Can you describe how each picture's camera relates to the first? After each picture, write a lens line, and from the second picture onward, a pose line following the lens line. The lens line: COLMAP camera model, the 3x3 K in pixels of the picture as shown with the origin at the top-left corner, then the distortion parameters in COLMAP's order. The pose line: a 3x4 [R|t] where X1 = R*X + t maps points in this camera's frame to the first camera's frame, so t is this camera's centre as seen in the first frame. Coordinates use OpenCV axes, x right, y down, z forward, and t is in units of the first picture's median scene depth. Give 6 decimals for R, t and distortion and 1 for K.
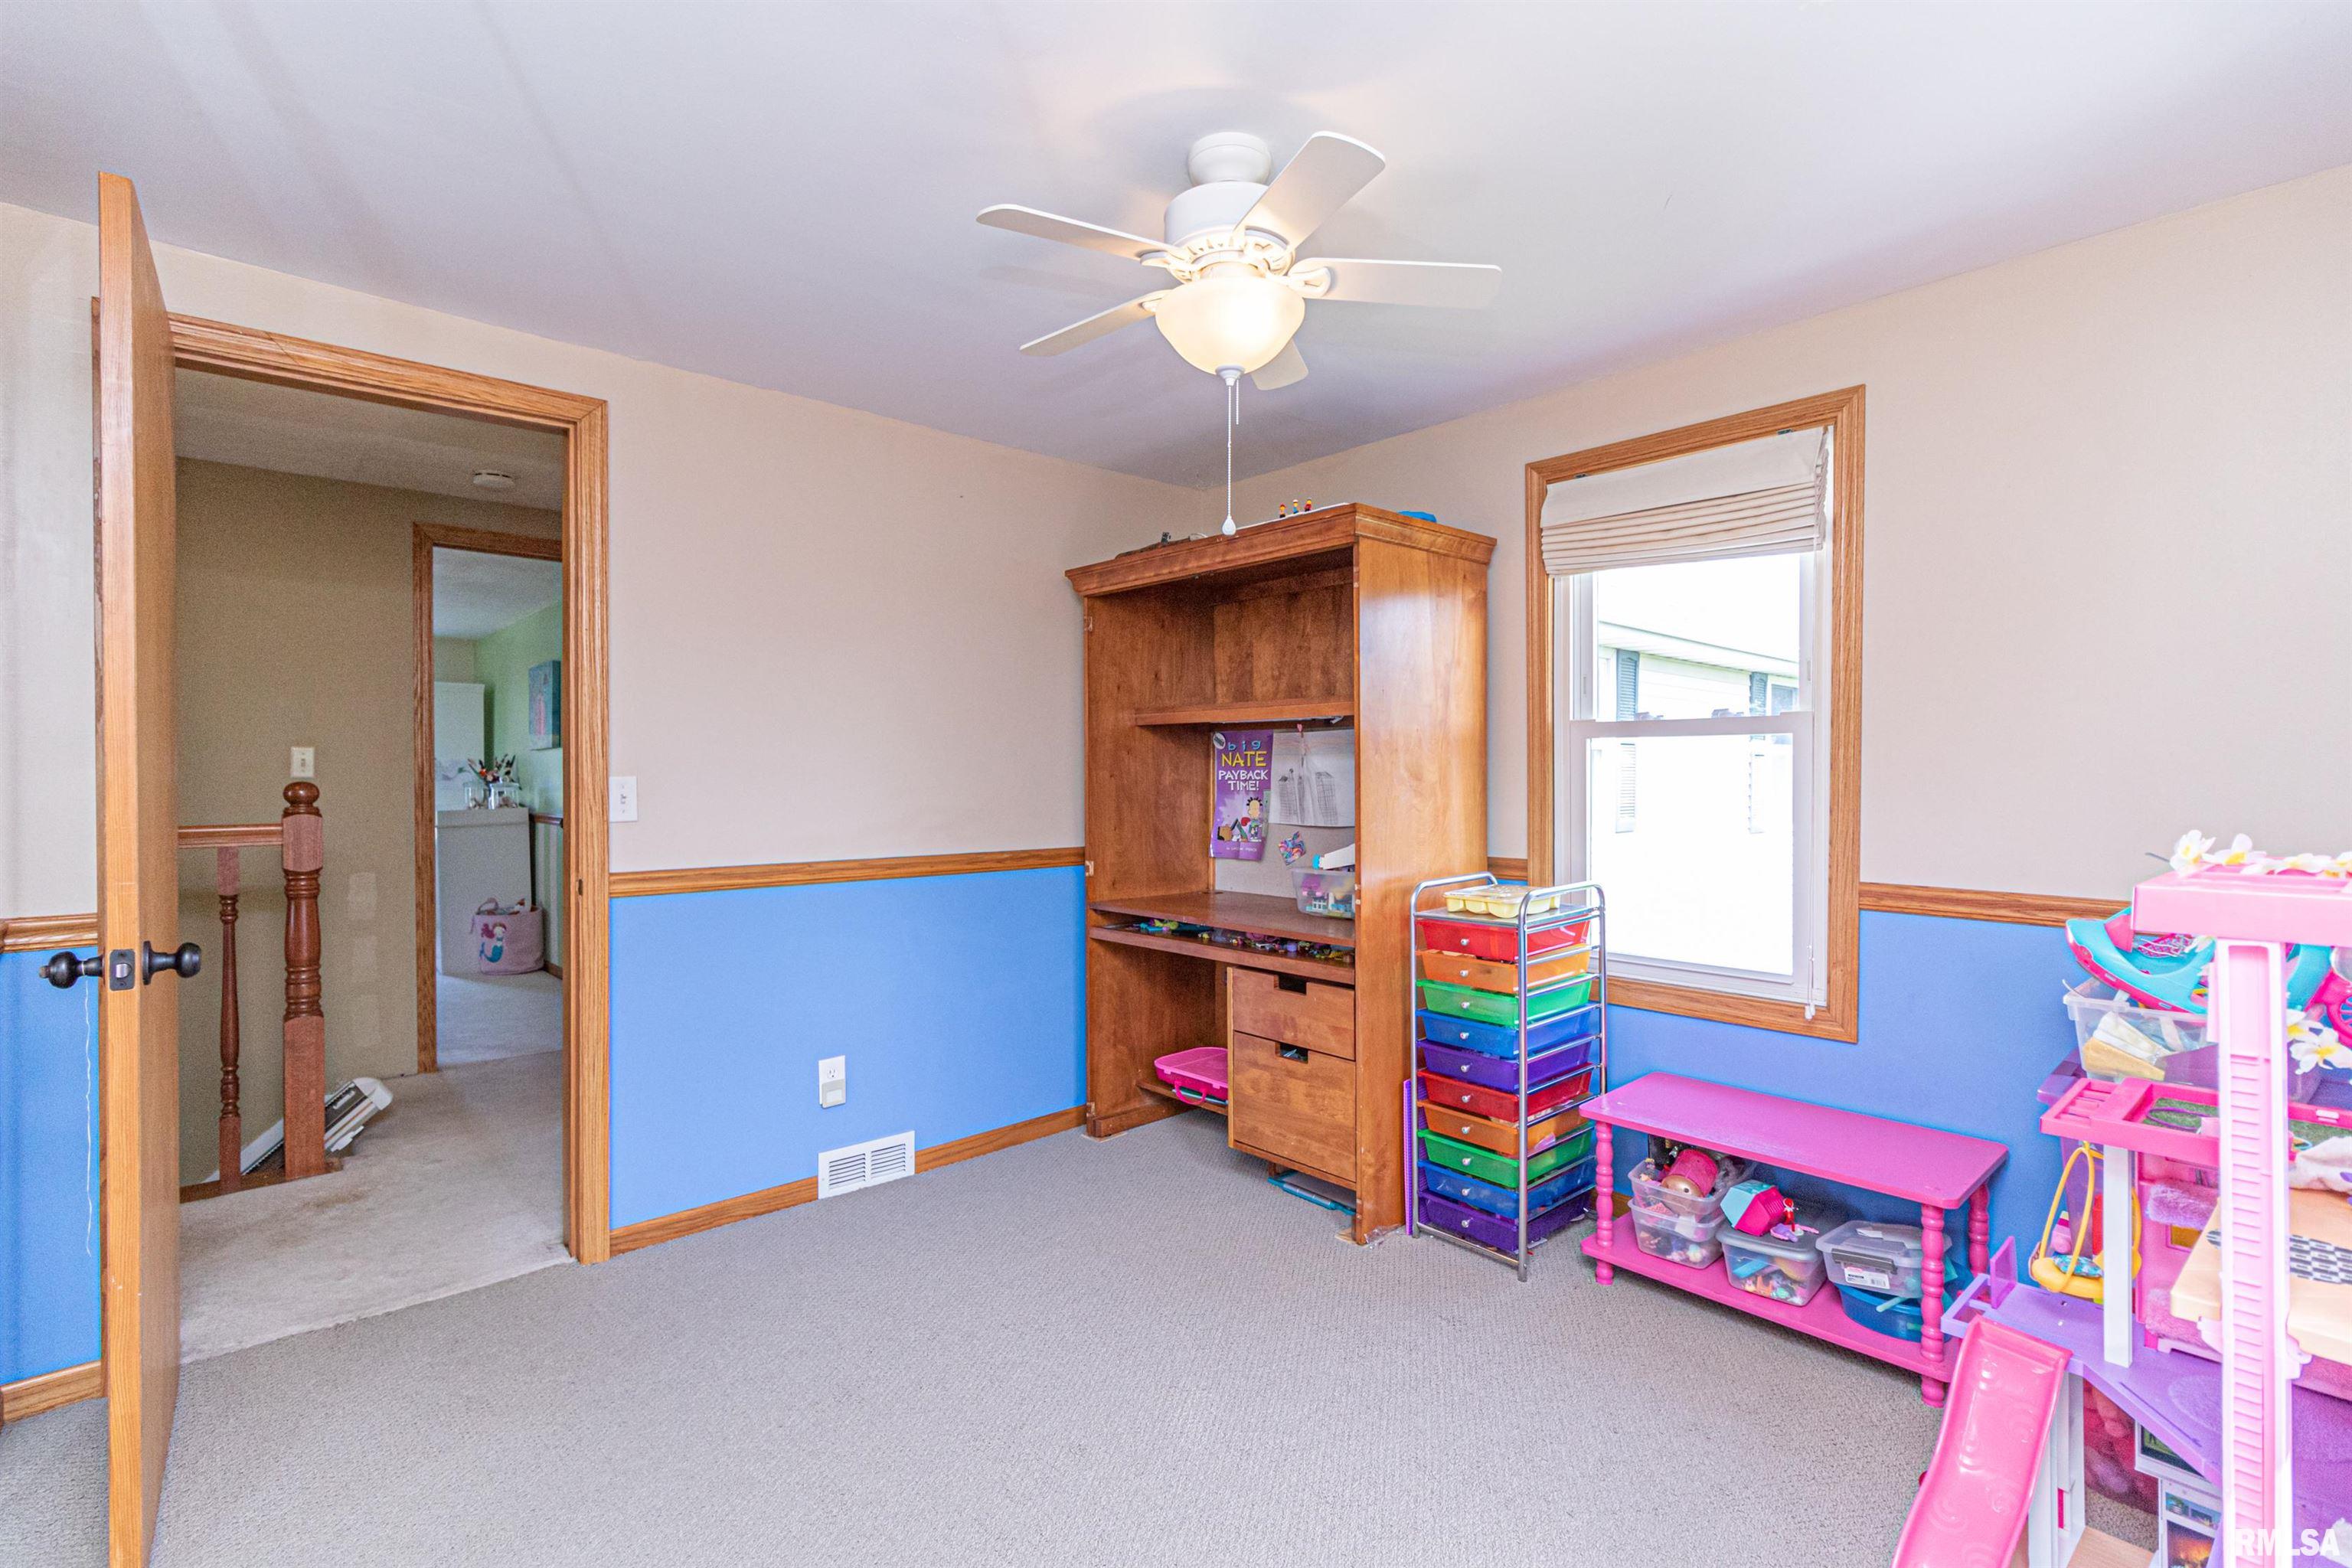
lens RADIAL K [[1081.8, 0, 1176.0], [0, 1081.8, 784.0], [0, 0, 1]] dist [0.000298, 0.000487]
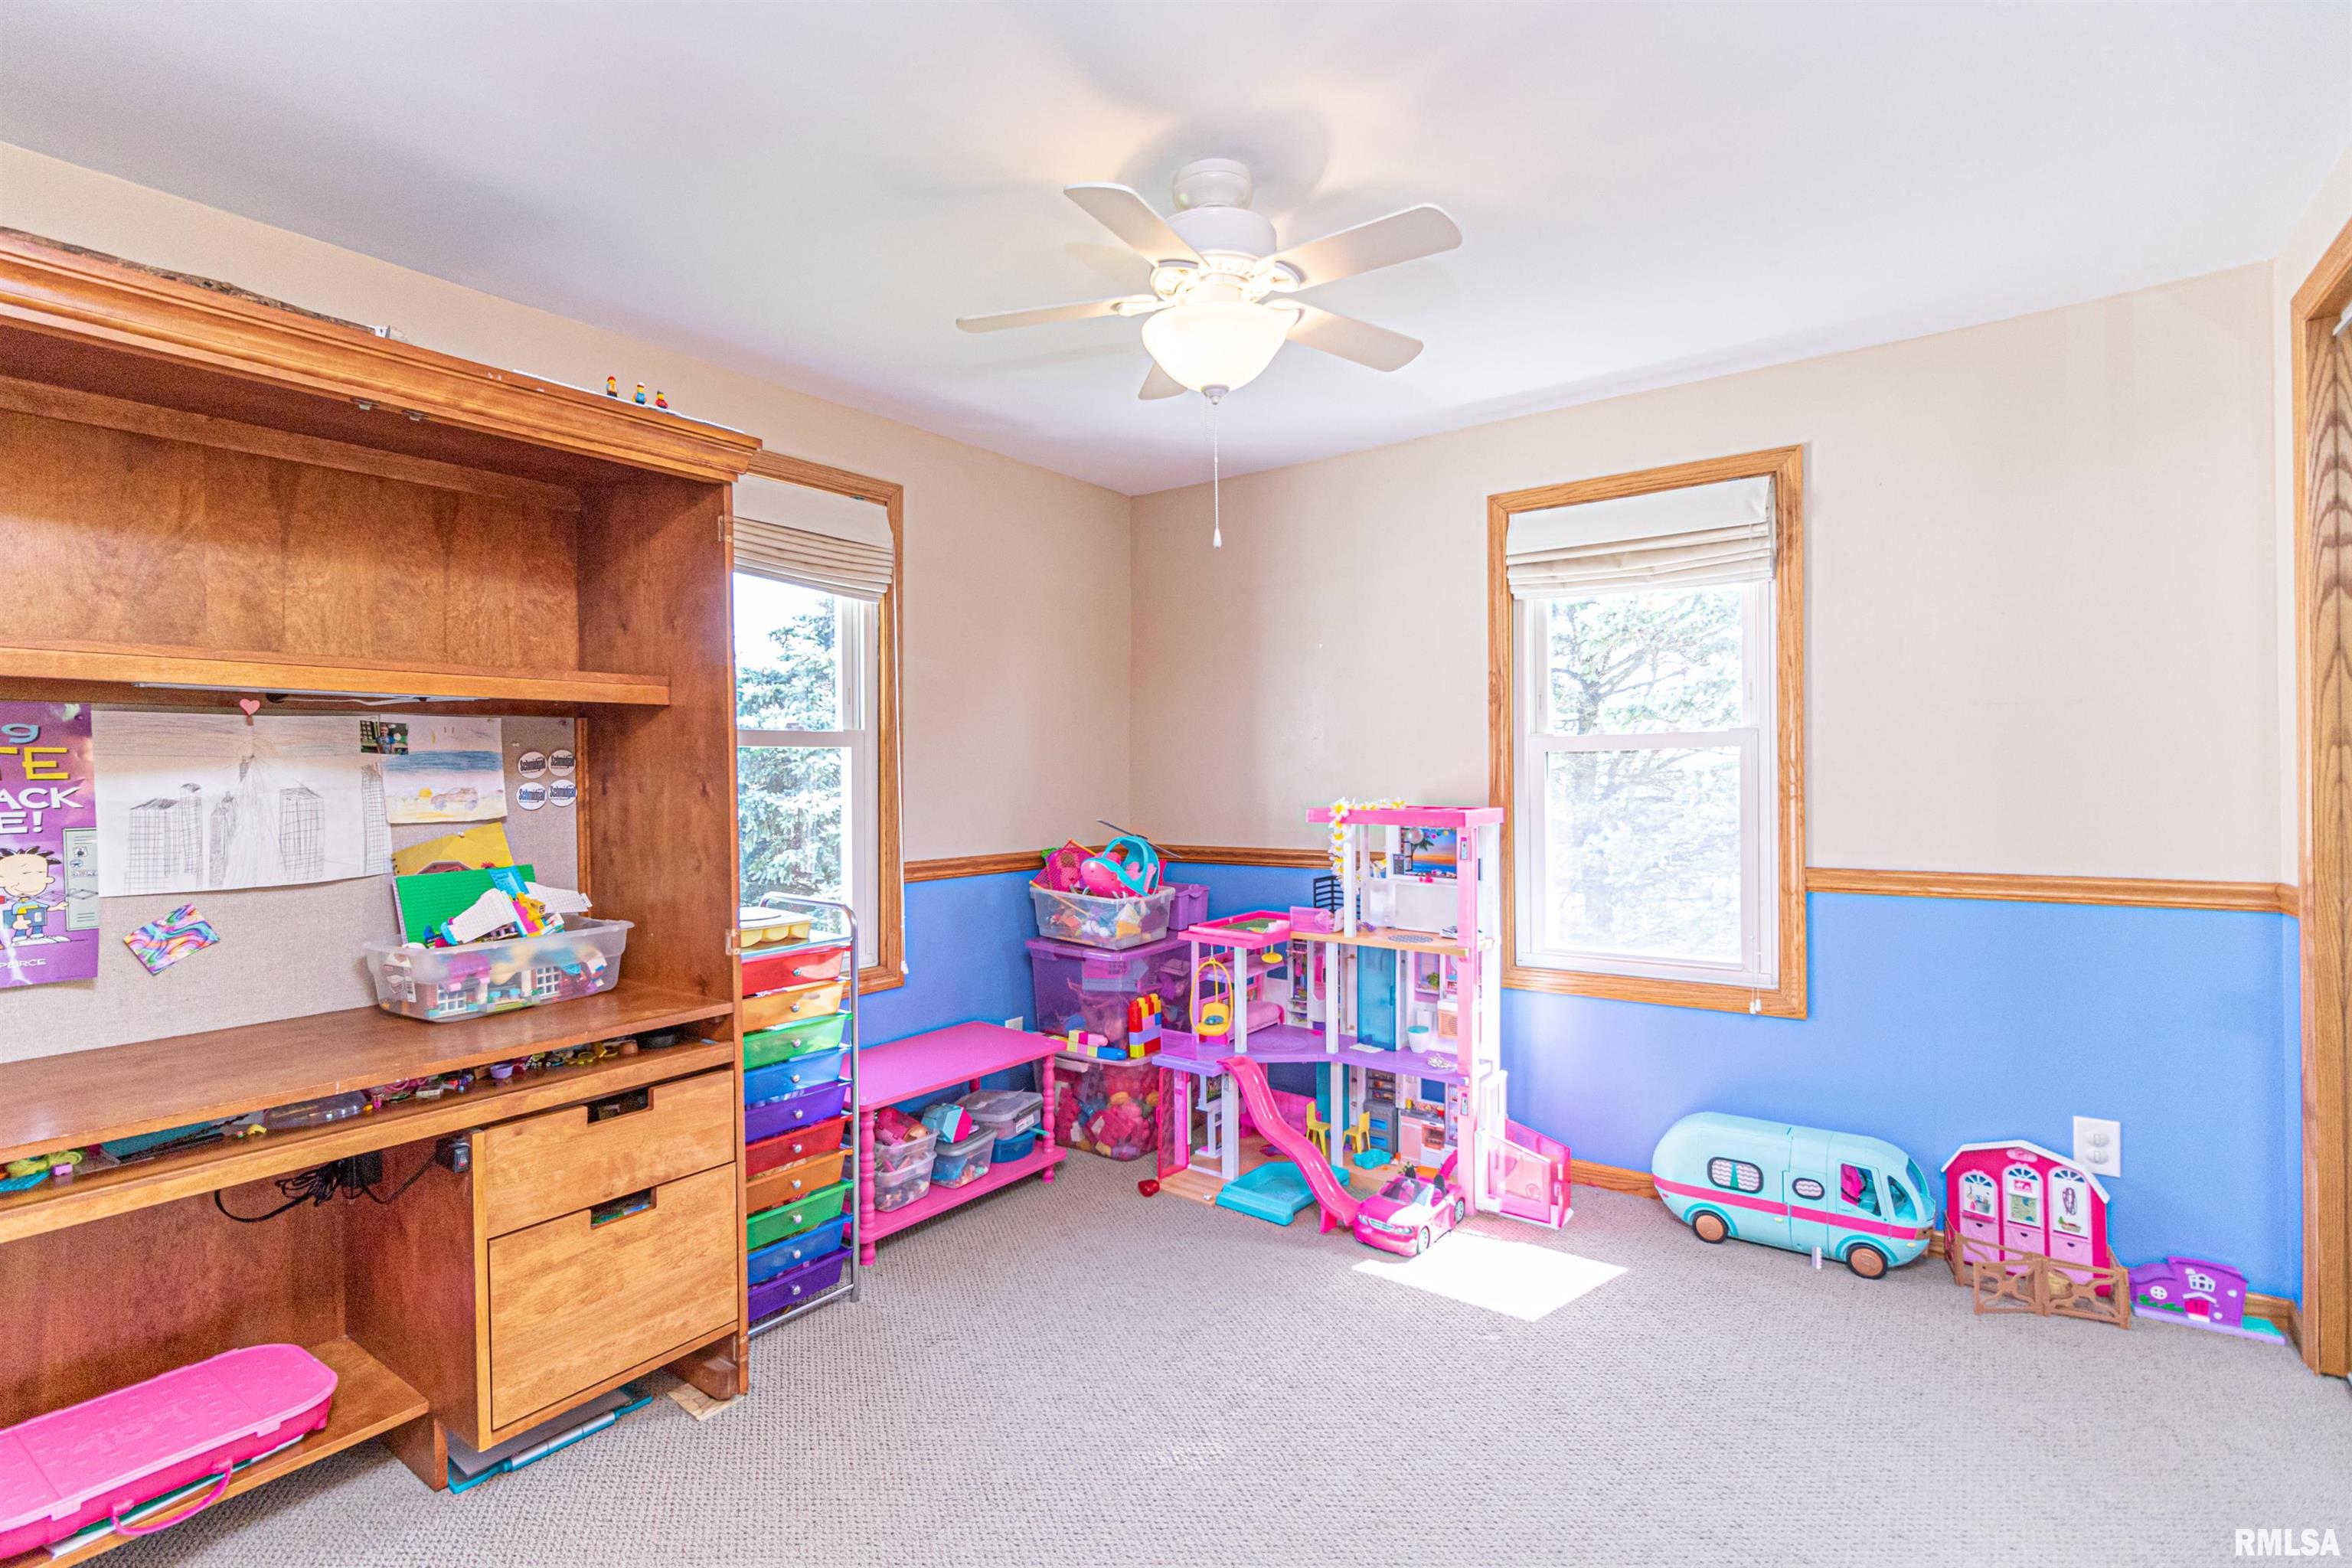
lens RADIAL K [[1081.8, 0, 1176.0], [0, 1081.8, 784.0], [0, 0, 1]] dist [0.000298, 0.000487]
pose [[-0.204504, -0.006315, 0.978845, -0.613380], [0.023039, 0.999671, 0.011263, -0.011064], [-0.978595, 0.024855, -0.204292, 0.803045]]
